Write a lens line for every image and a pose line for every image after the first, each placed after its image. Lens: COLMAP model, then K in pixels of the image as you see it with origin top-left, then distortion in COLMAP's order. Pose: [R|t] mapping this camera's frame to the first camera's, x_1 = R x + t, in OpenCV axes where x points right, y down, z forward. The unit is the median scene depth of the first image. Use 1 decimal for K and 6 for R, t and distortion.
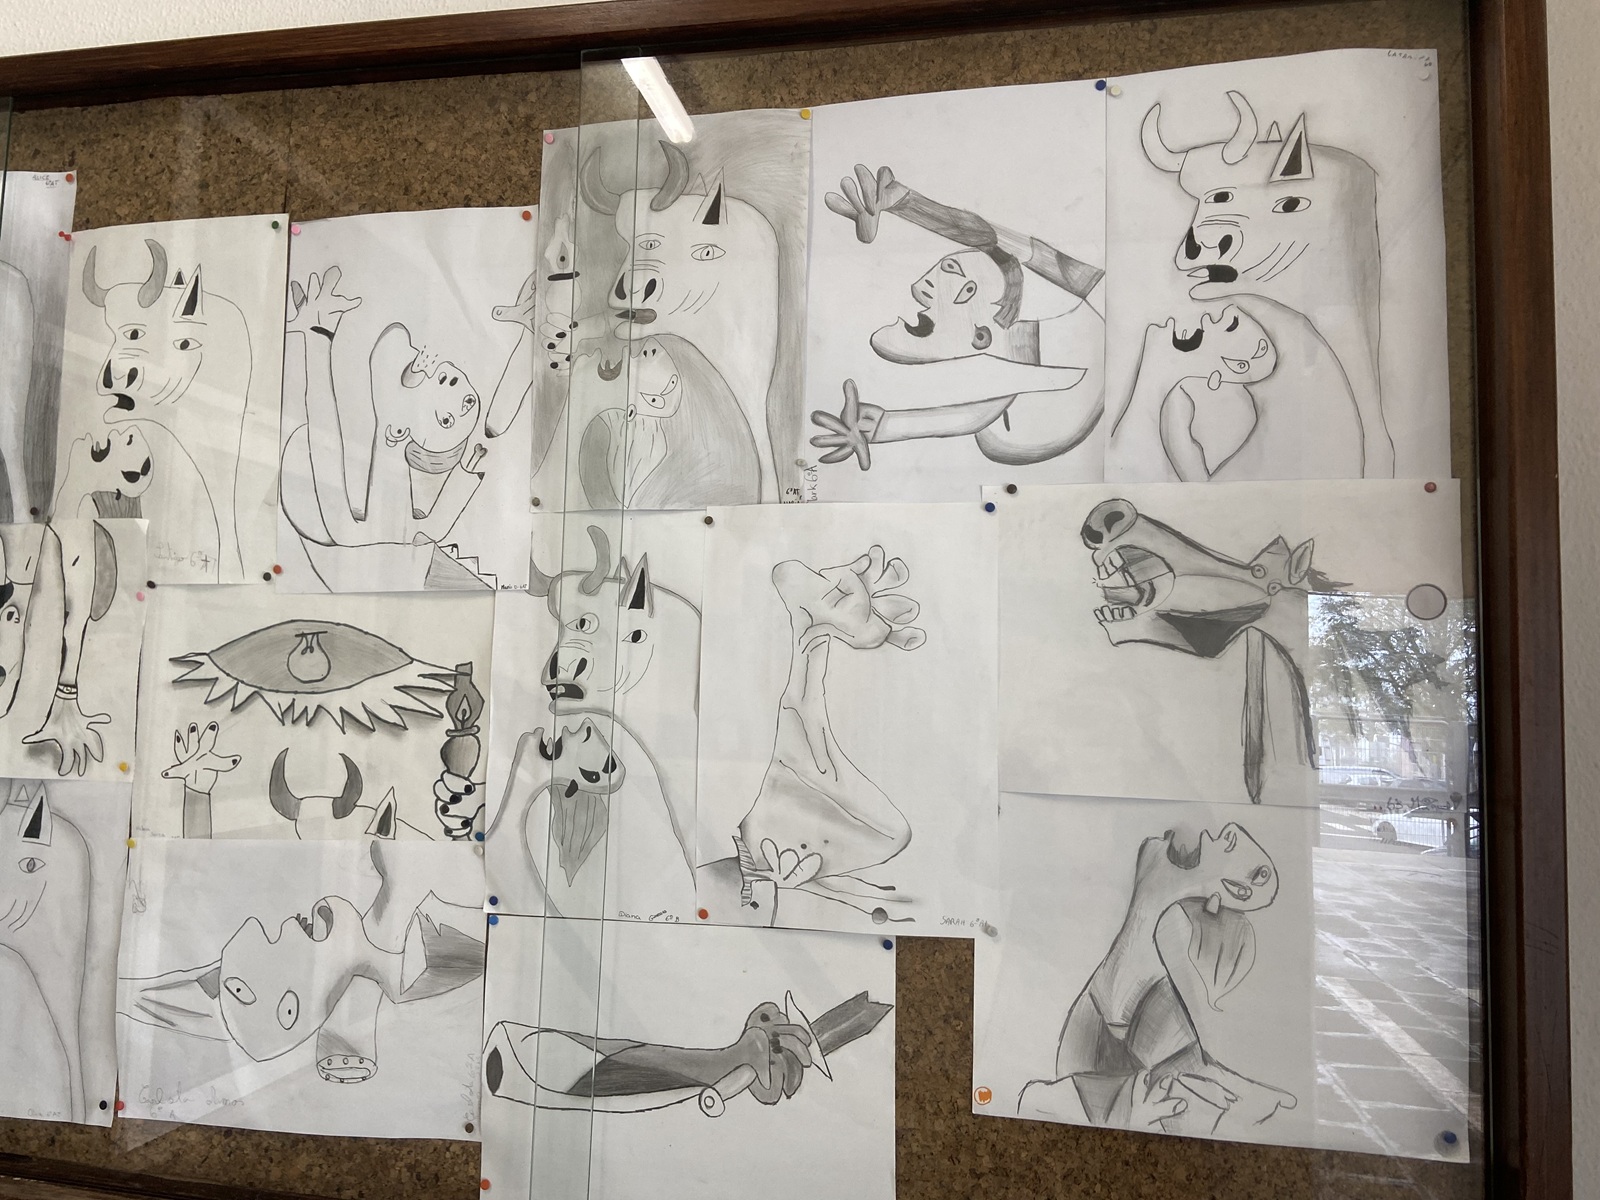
lens RADIAL K [[1189.1, 0, 792.2], [0, 1189.1, 592.2], [0, 0, 1]] dist [0.099024, -0.125037]
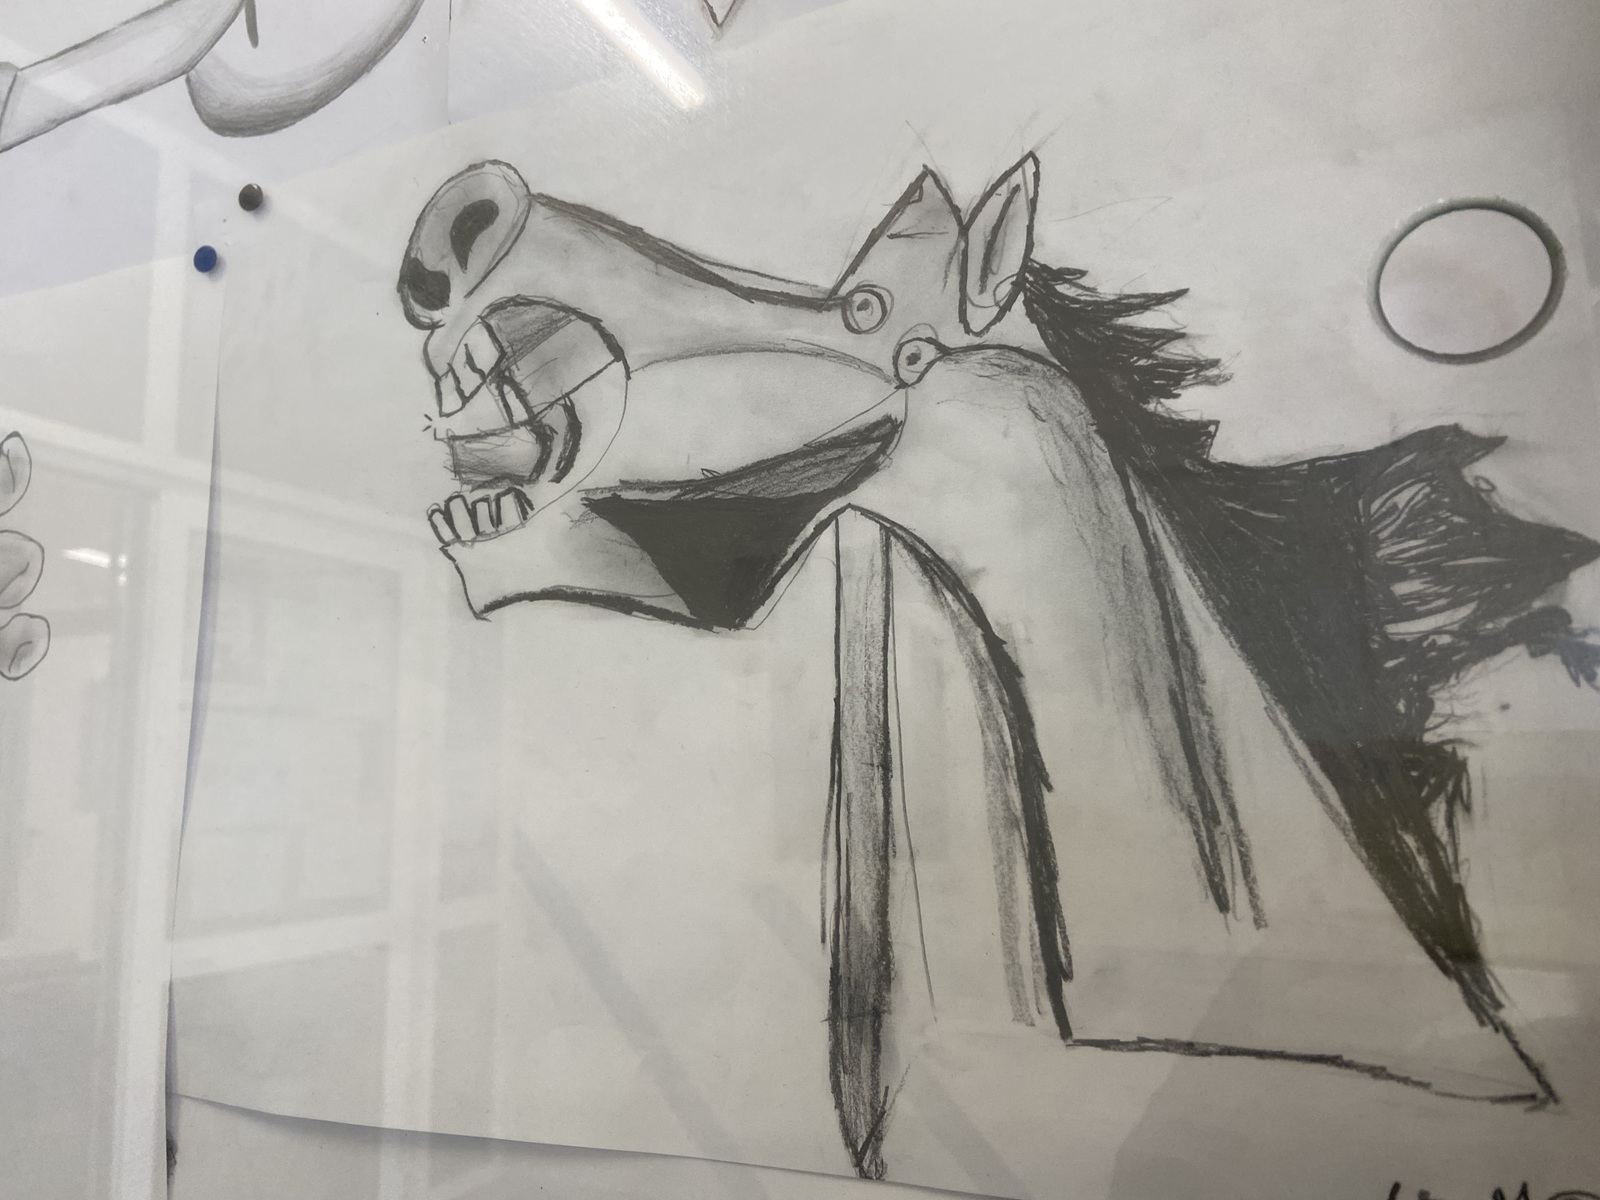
lens RADIAL K [[1189.1, 0, 800.0], [0, 1189.1, 605.9], [0, 0, 1]] dist [0.099024, -0.125037]
pose [[0.975097, -0.076859, -0.208035, 0.413554], [0.066814, 0.996254, -0.054896, 0.064102], [0.211475, 0.039630, 0.976580, 0.706813]]
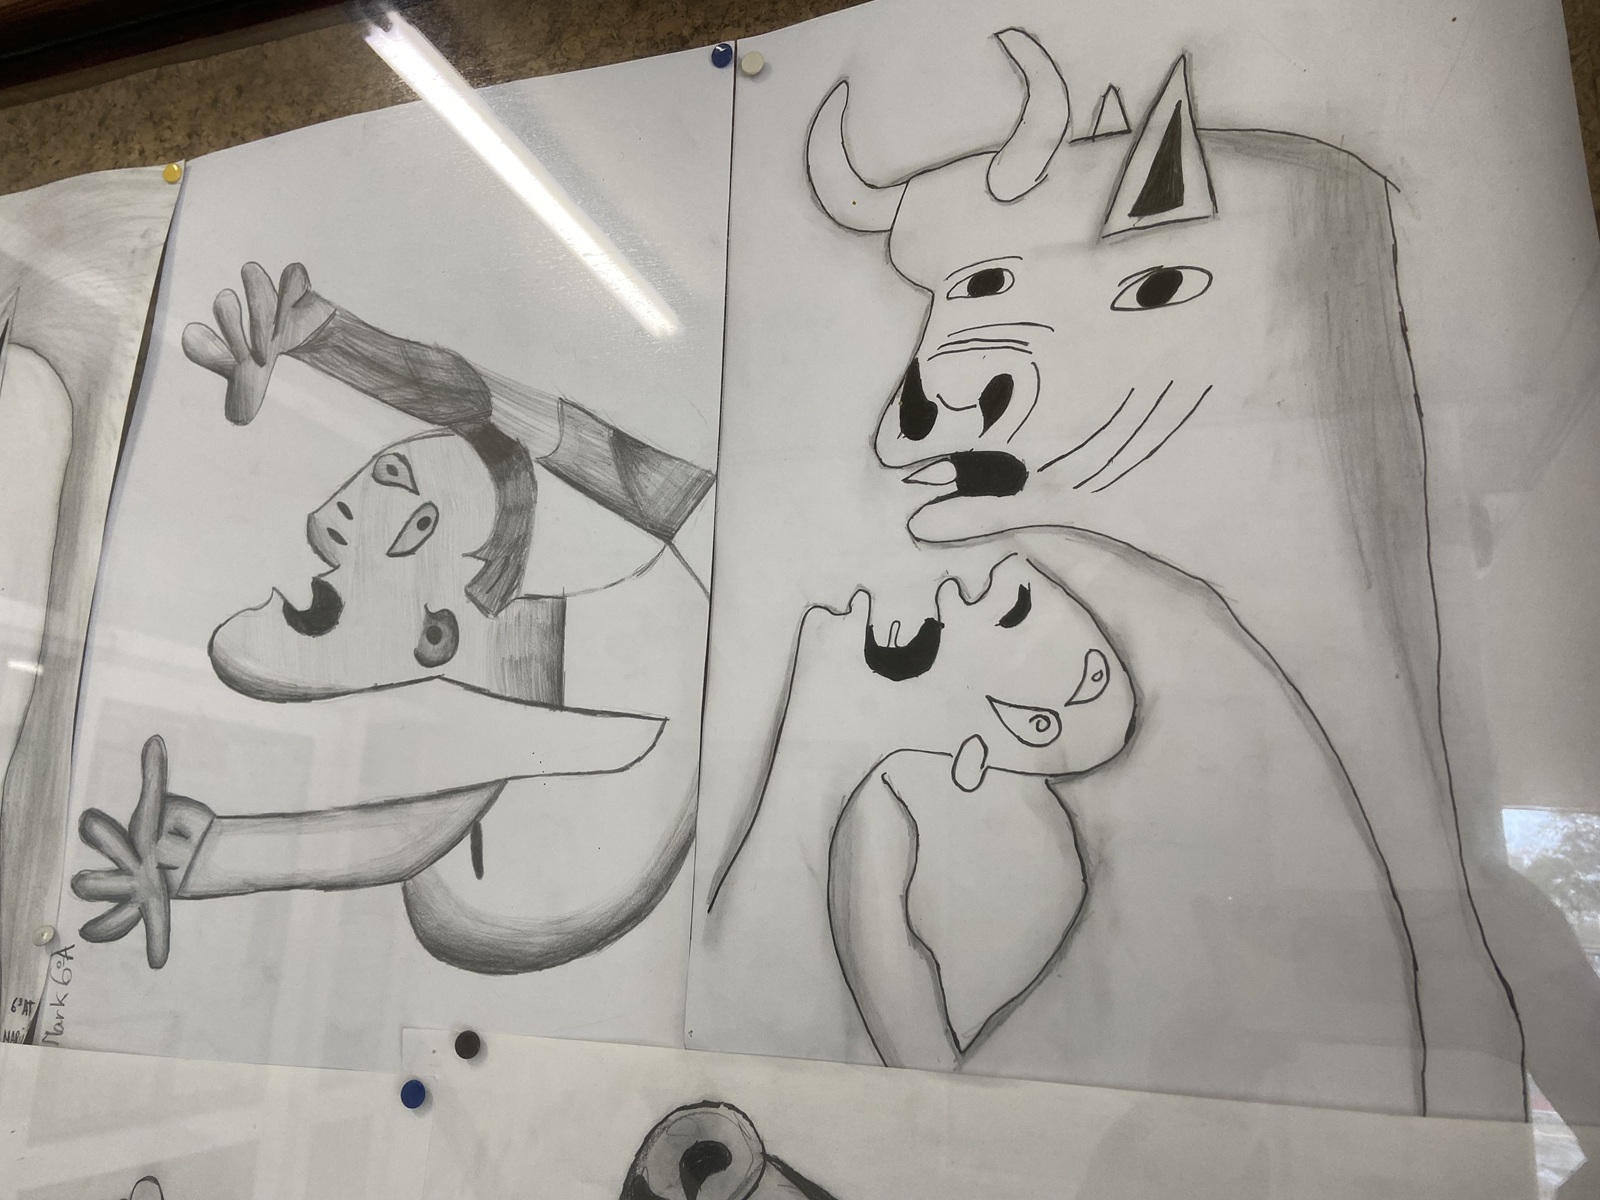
lens RADIAL K [[1189.1, 0, 801.5], [0, 1189.1, 594.4], [0, 0, 1]] dist [0.099024, -0.125037]
pose [[0.992743, -0.021686, -0.118280, 0.341489], [0.002652, 0.987313, -0.158766, -0.168042], [0.120222, 0.157301, 0.980206, 0.635295]]
